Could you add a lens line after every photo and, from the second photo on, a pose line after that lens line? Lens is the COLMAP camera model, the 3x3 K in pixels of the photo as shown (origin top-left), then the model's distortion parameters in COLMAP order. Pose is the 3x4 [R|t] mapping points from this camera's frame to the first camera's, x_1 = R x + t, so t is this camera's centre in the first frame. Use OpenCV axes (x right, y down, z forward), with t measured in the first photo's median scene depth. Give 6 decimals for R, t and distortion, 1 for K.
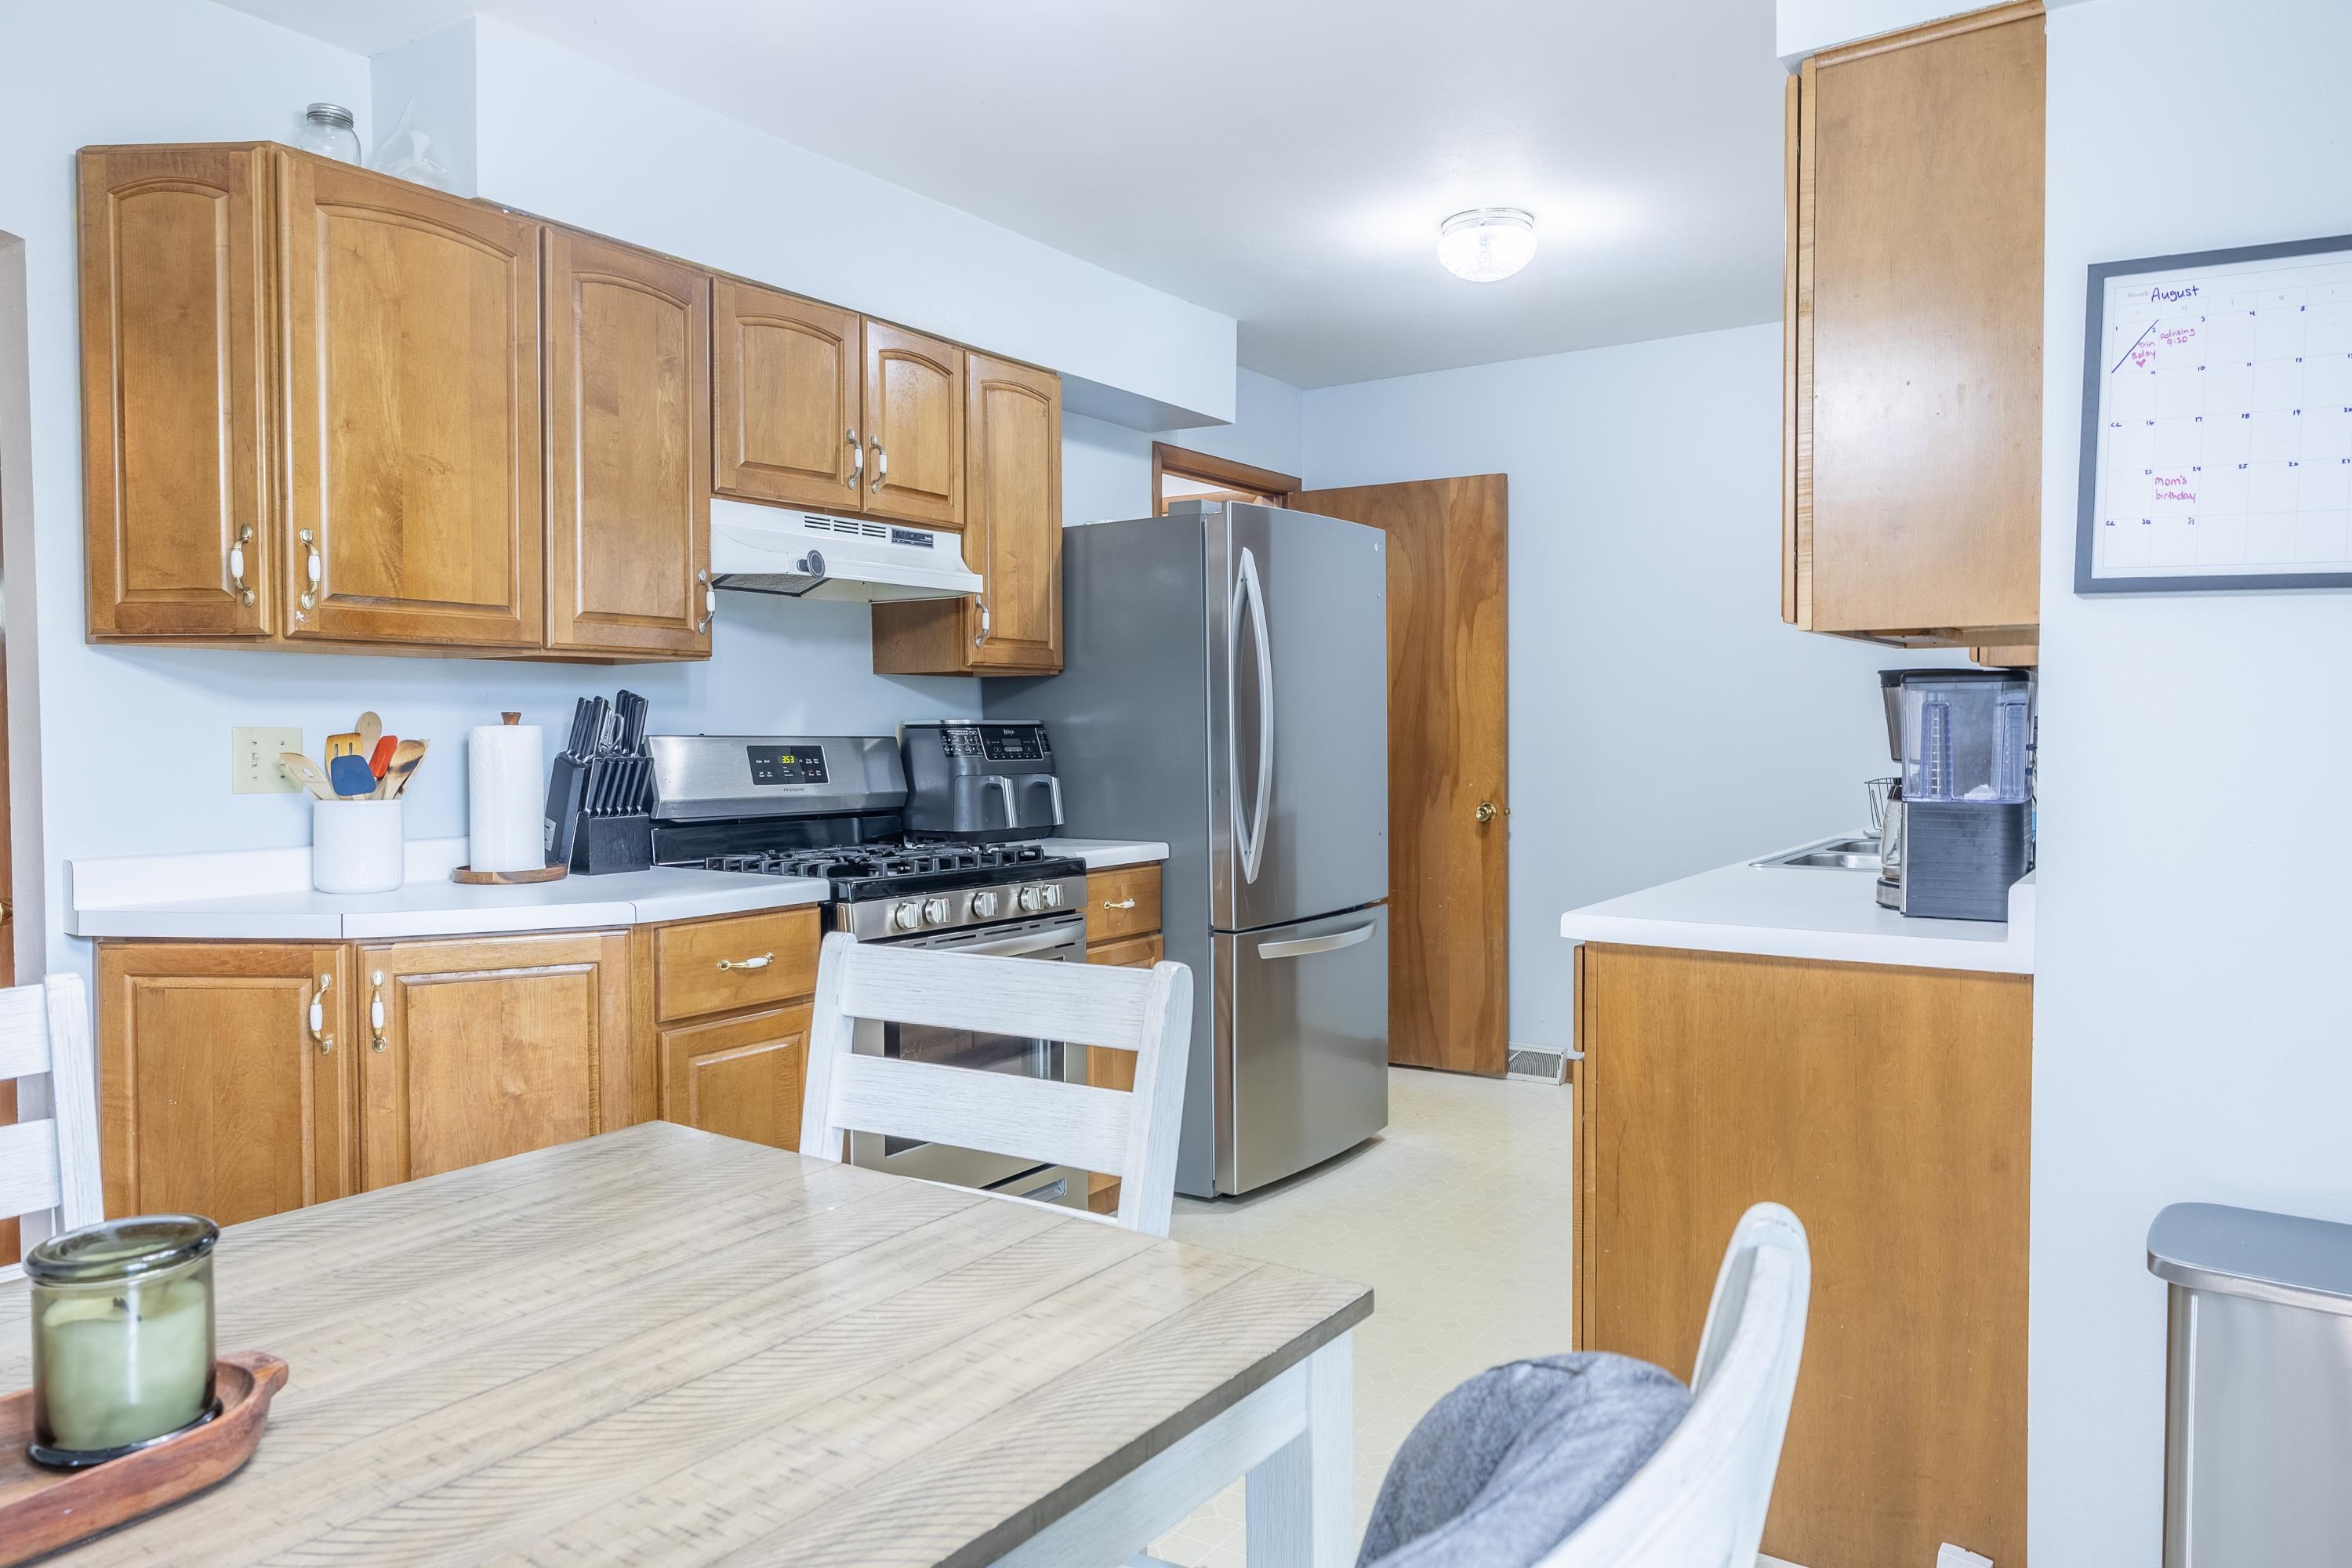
lens RADIAL K [[1633.9, 0, 1180.9], [0, 1633.9, 785.7], [0, 0, 1]] dist [-0.013519, -0.000248]
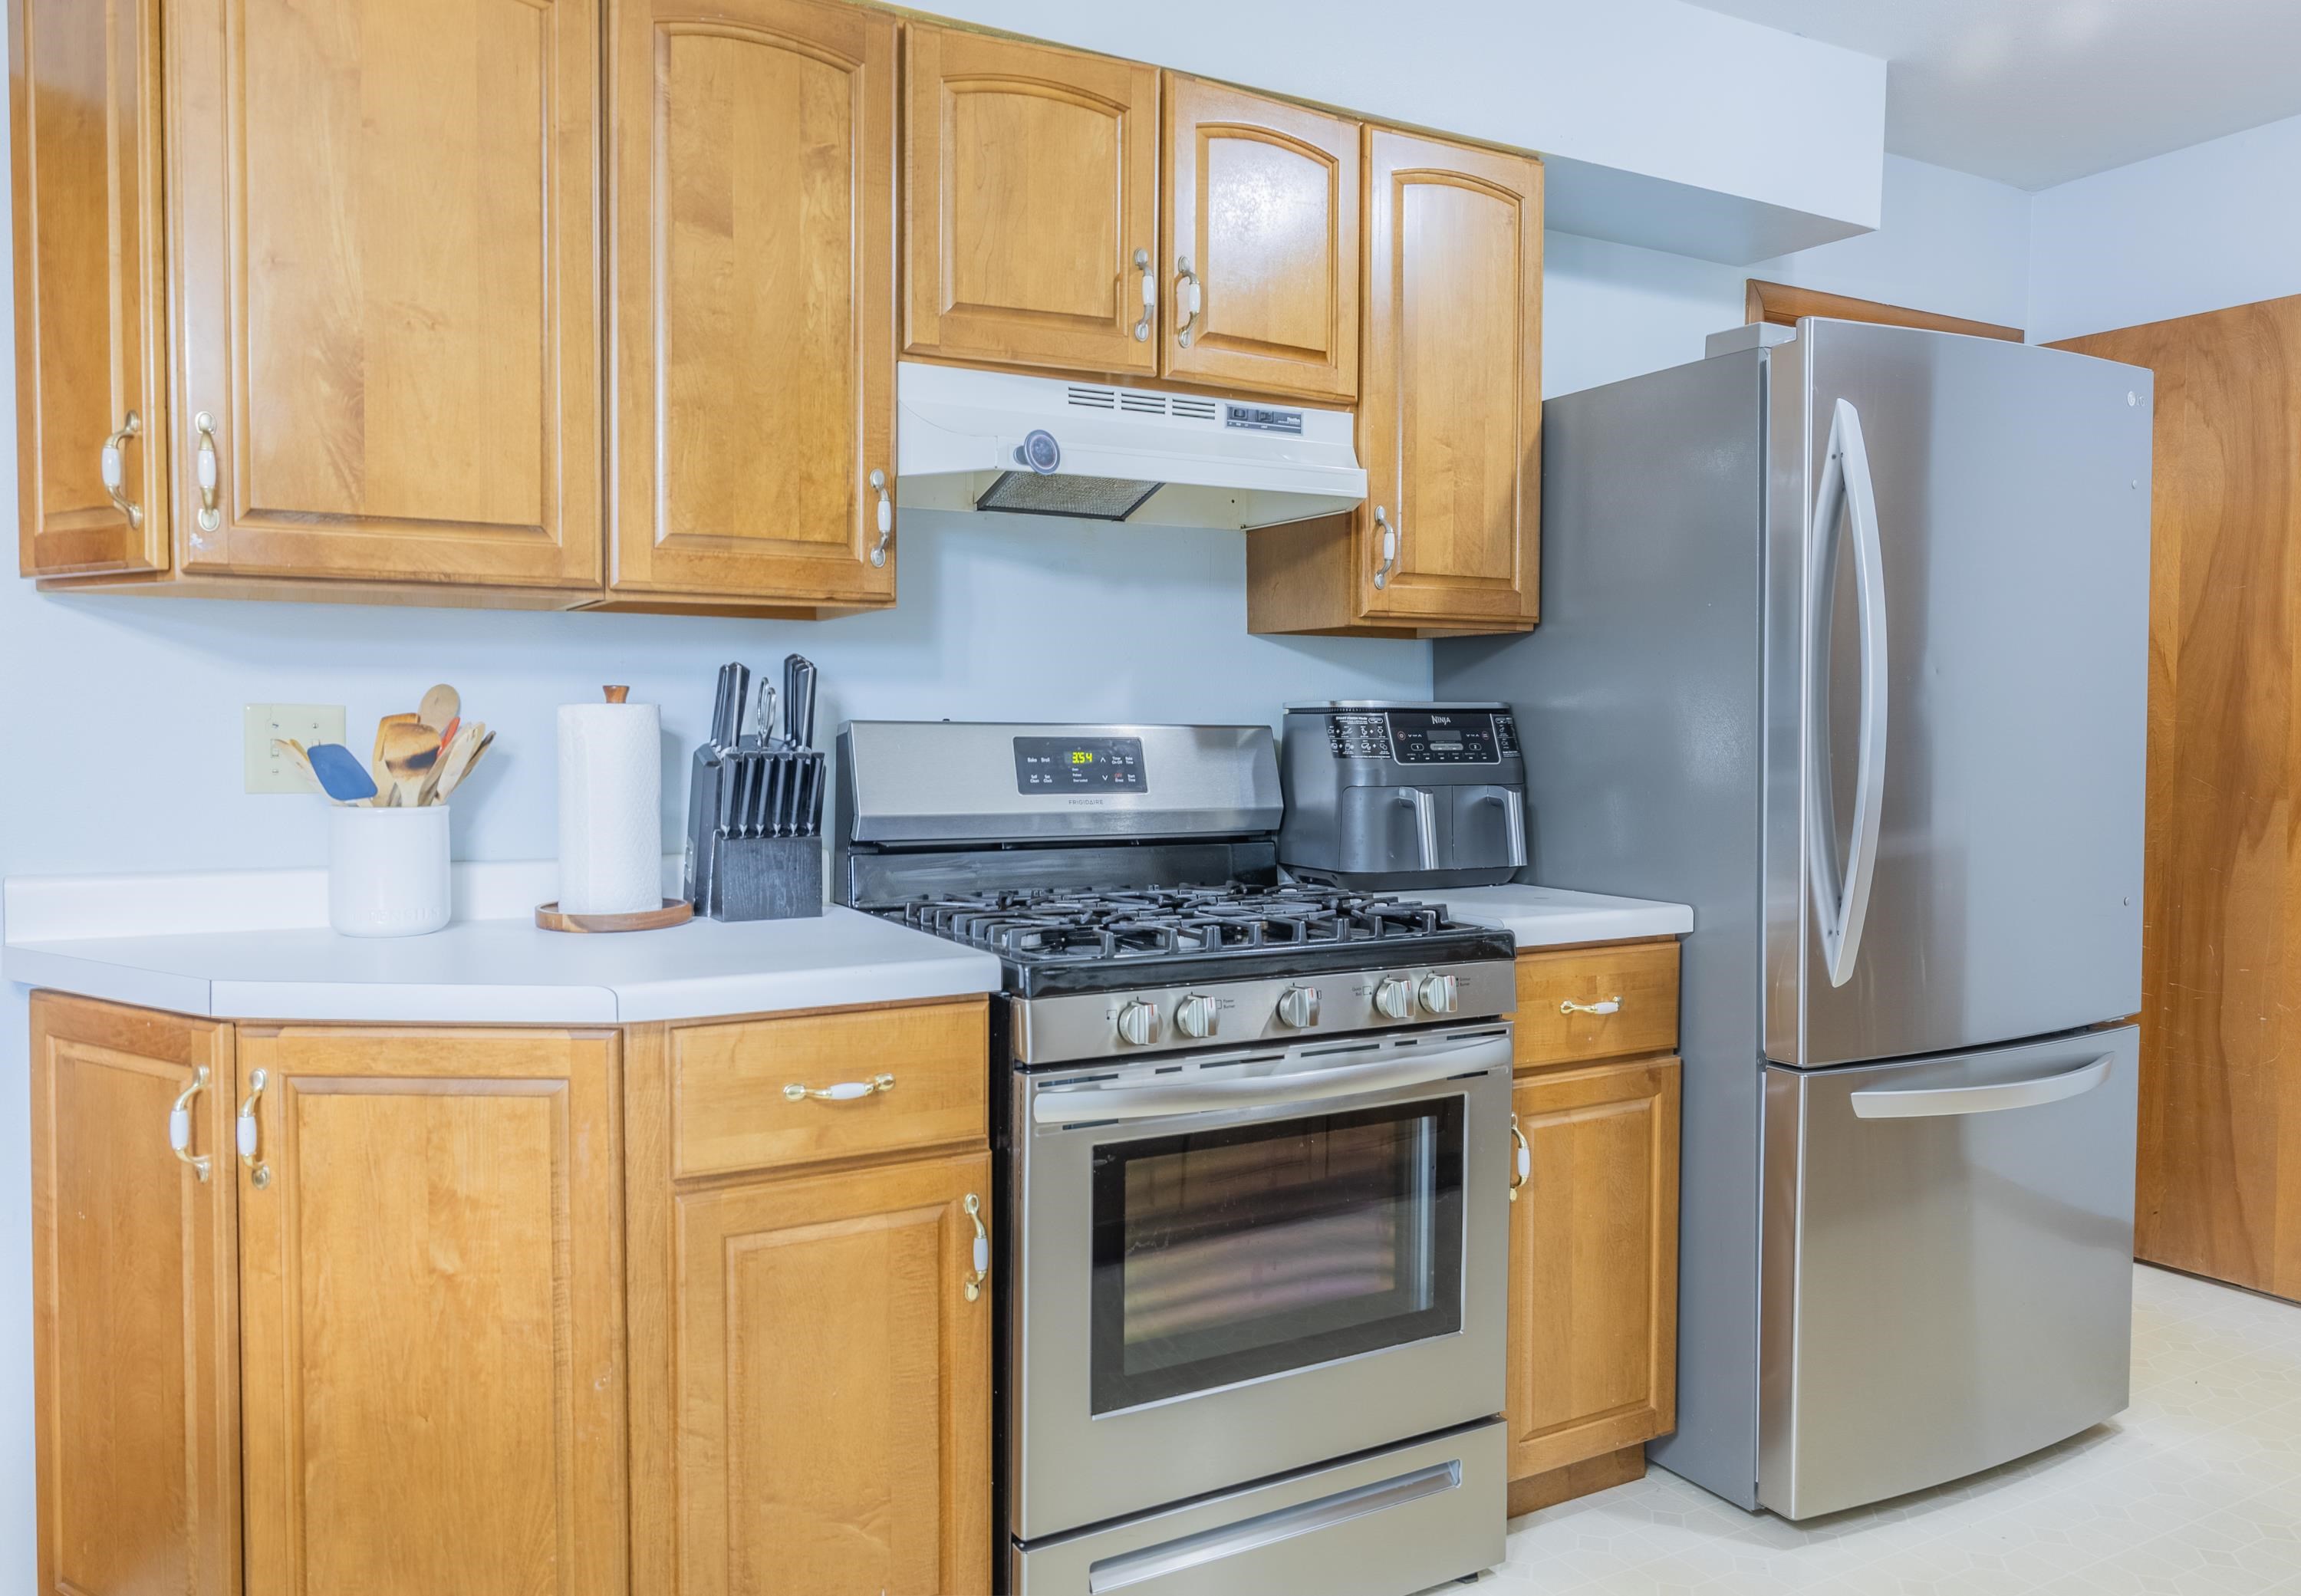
lens RADIAL K [[1576.9, 0, 1134.7], [0, 1576.9, 786.3], [0, 0, 1]] dist [-0.000174, -0.008155]
pose [[0.882728, 0.025968, -0.469167, 0.093583], [-0.022524, 0.999662, 0.012953, -0.013745], [0.469345, -0.000866, 0.883015, 0.449270]]
